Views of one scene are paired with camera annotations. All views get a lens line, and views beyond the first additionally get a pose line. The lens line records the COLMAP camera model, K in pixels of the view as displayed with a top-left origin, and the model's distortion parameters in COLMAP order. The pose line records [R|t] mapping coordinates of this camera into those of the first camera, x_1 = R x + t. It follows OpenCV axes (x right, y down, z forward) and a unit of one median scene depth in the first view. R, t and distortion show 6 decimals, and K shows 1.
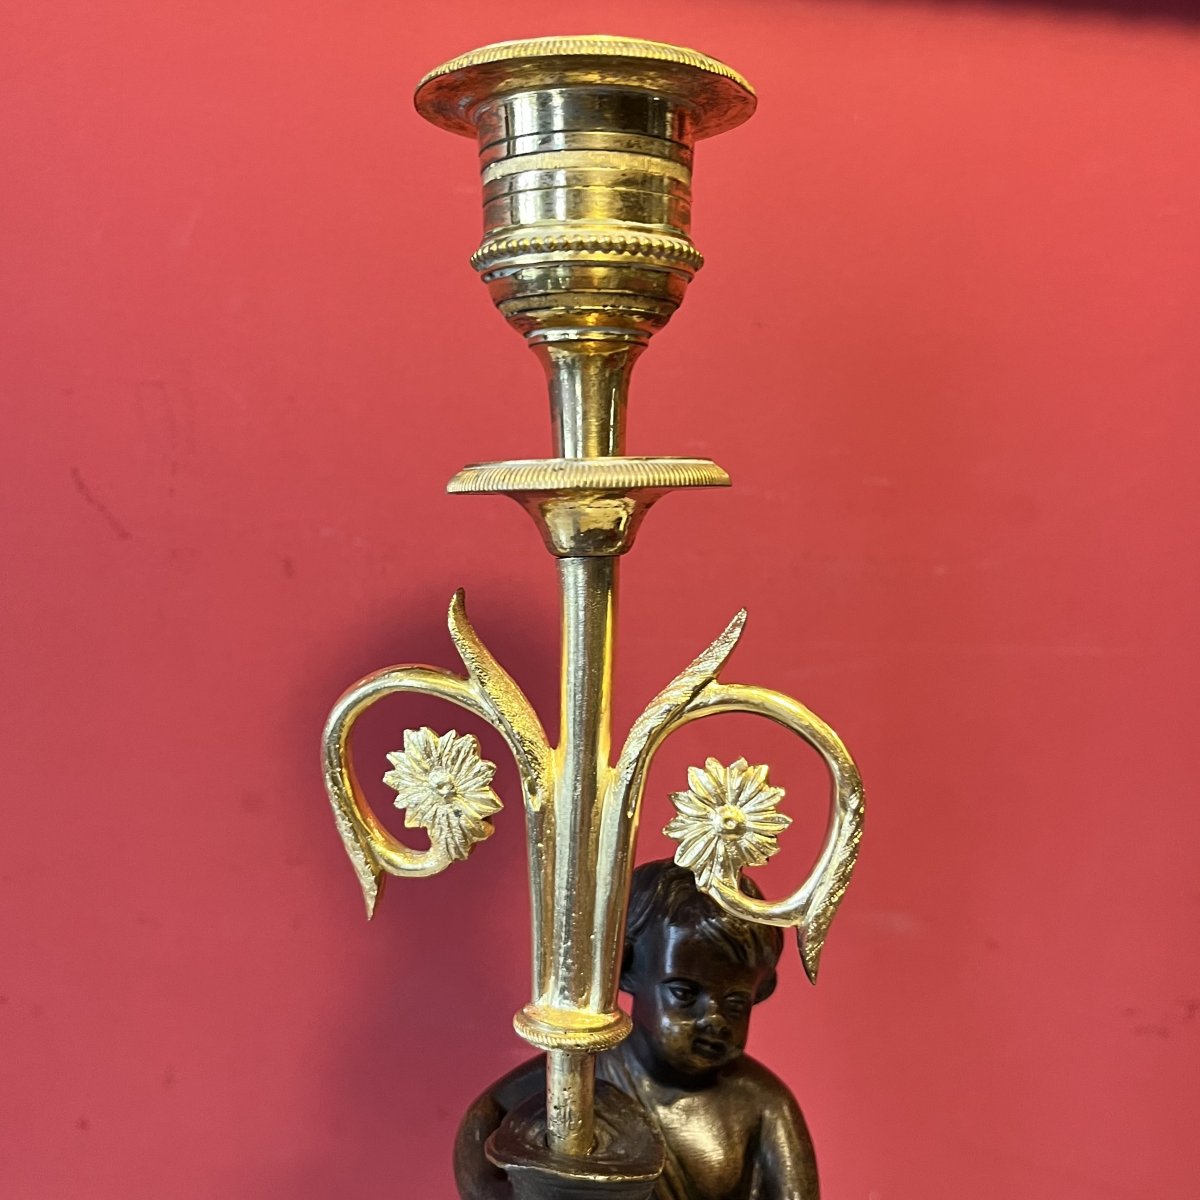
lens RADIAL K [[1691.2, 0, 623.2], [0, 1691.2, 600.7], [0, 0, 1]] dist [0.335611, -1.353210]
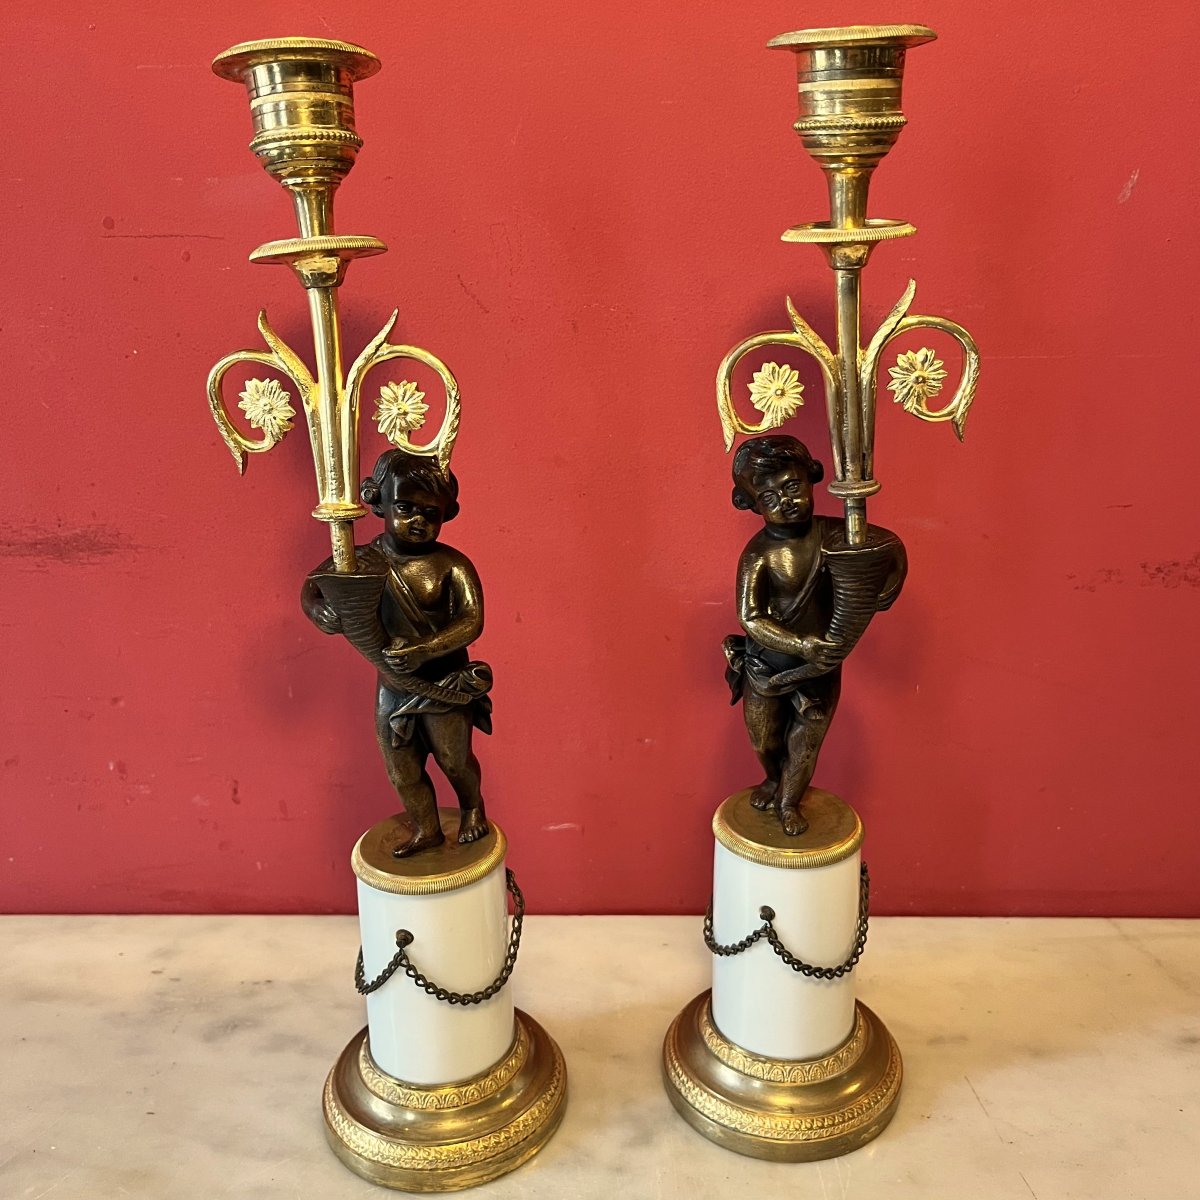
lens RADIAL K [[1410.9, 0, 605.8], [0, 1410.9, 571.3], [0, 0, 1]] dist [0.118268, -0.027889]
pose [[0.996038, -0.081268, 0.036112, 0.240110], [0.077278, 0.991905, 0.100755, 0.172564], [-0.044008, -0.097566, 0.994256, -0.815716]]
